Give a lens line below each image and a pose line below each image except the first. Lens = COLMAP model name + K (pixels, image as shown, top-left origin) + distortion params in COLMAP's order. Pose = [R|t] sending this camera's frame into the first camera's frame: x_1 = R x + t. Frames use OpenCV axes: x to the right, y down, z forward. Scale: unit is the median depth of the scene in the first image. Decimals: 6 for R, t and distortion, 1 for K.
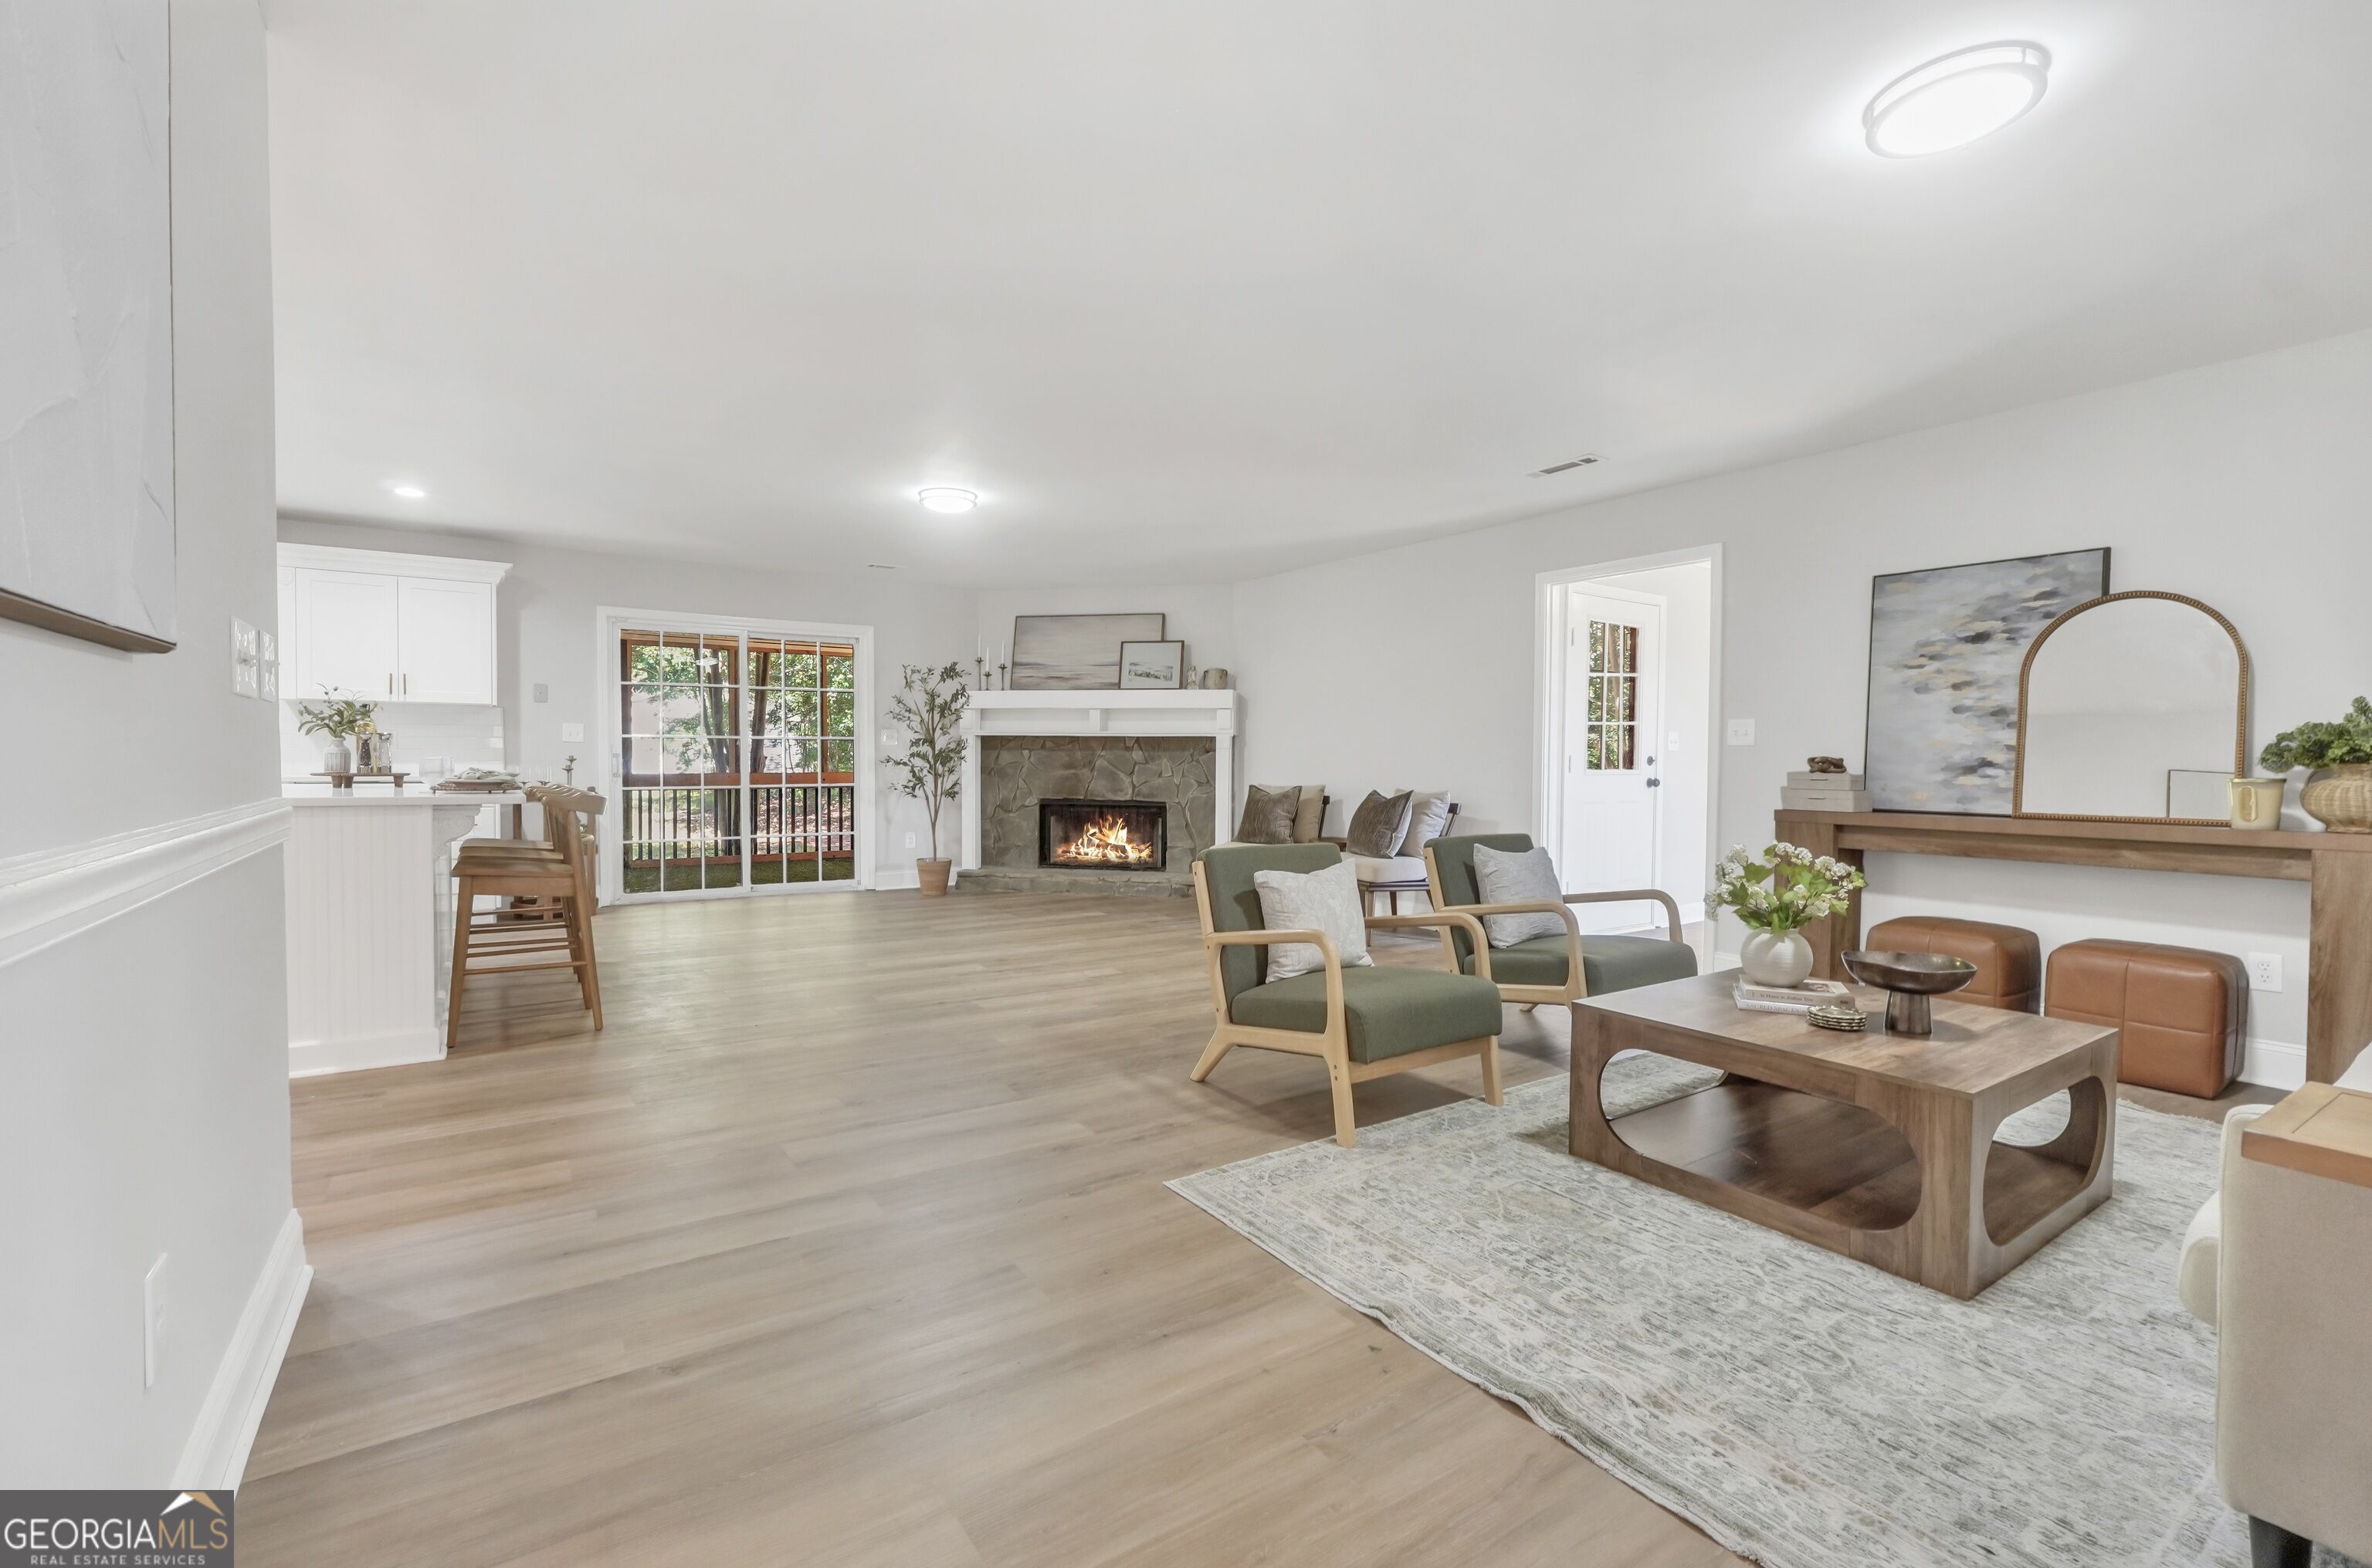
lens RADIAL K [[1013.3, 0, 1186.0], [0, 1013.3, 784.0], [0, 0, 1]] dist [-0.003886, 0.000375]
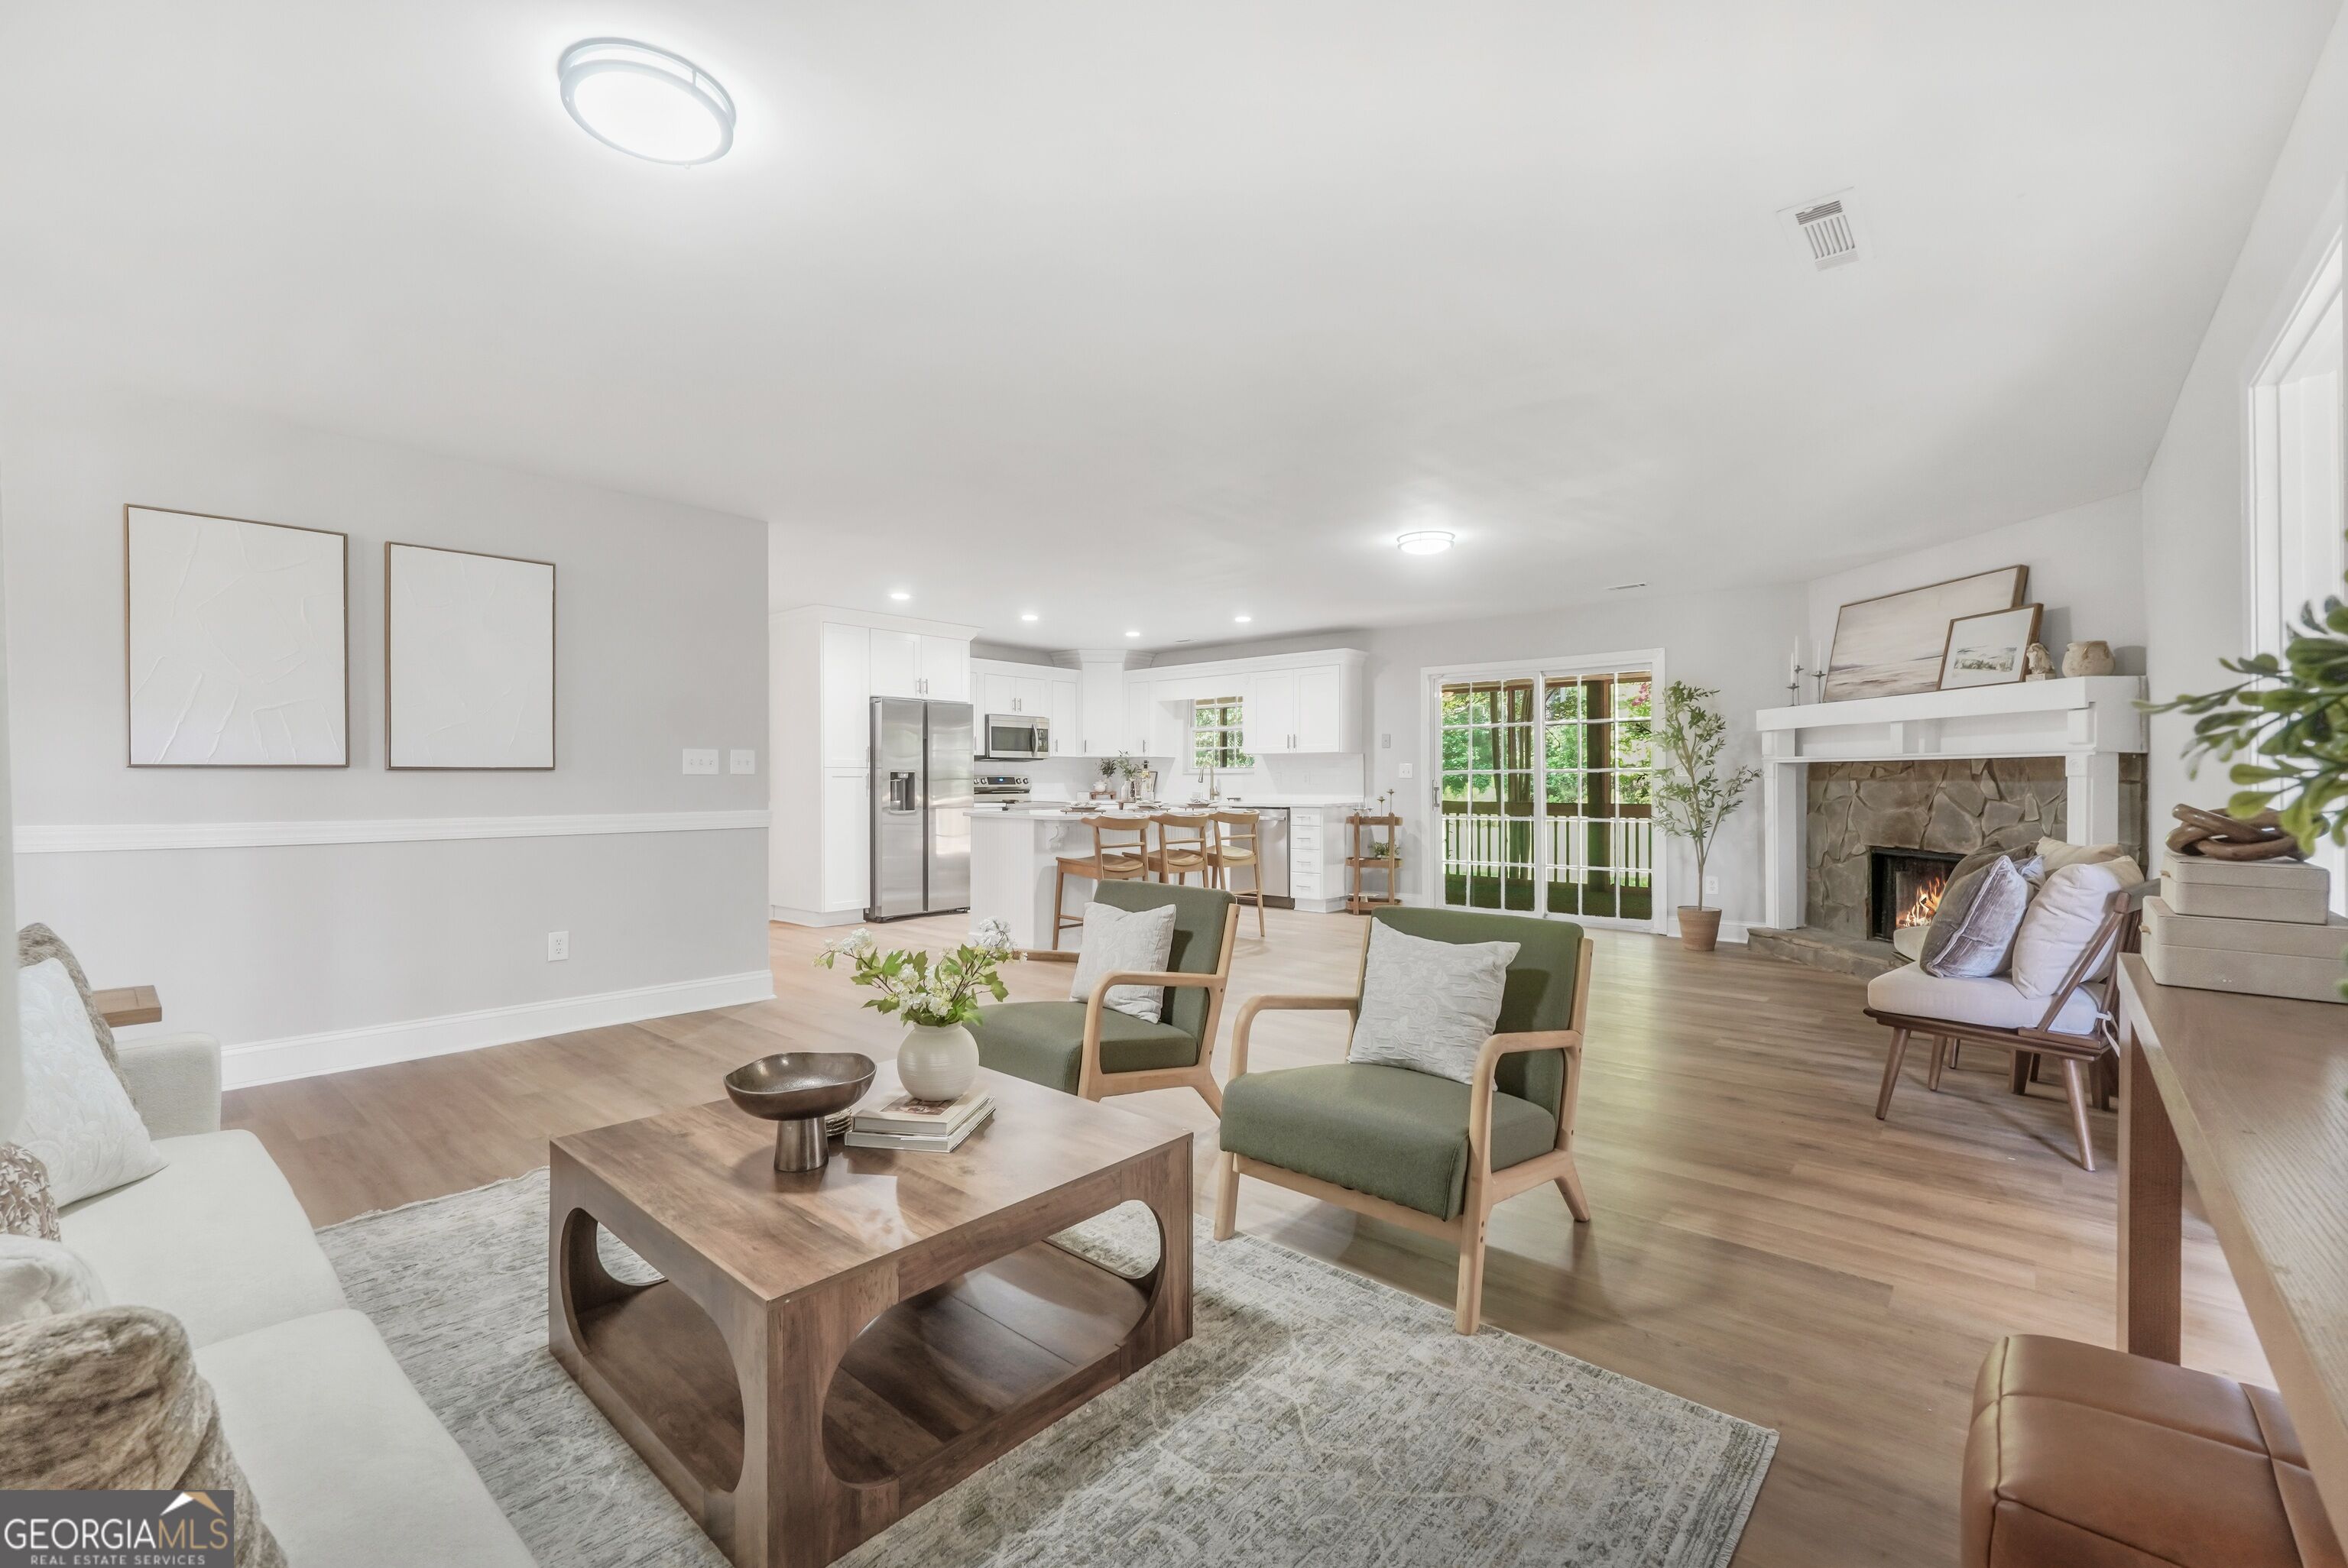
lens RADIAL K [[1030.2, 0, 1167.9], [0, 1030.2, 774.9], [0, 0, 1]] dist [0.000093, -0.000282]
pose [[0.244726, -0.012016, -0.969518, 0.480630], [-0.021367, 0.999614, -0.017782, -0.013604], [0.969357, 0.025068, 0.244374, 0.332049]]
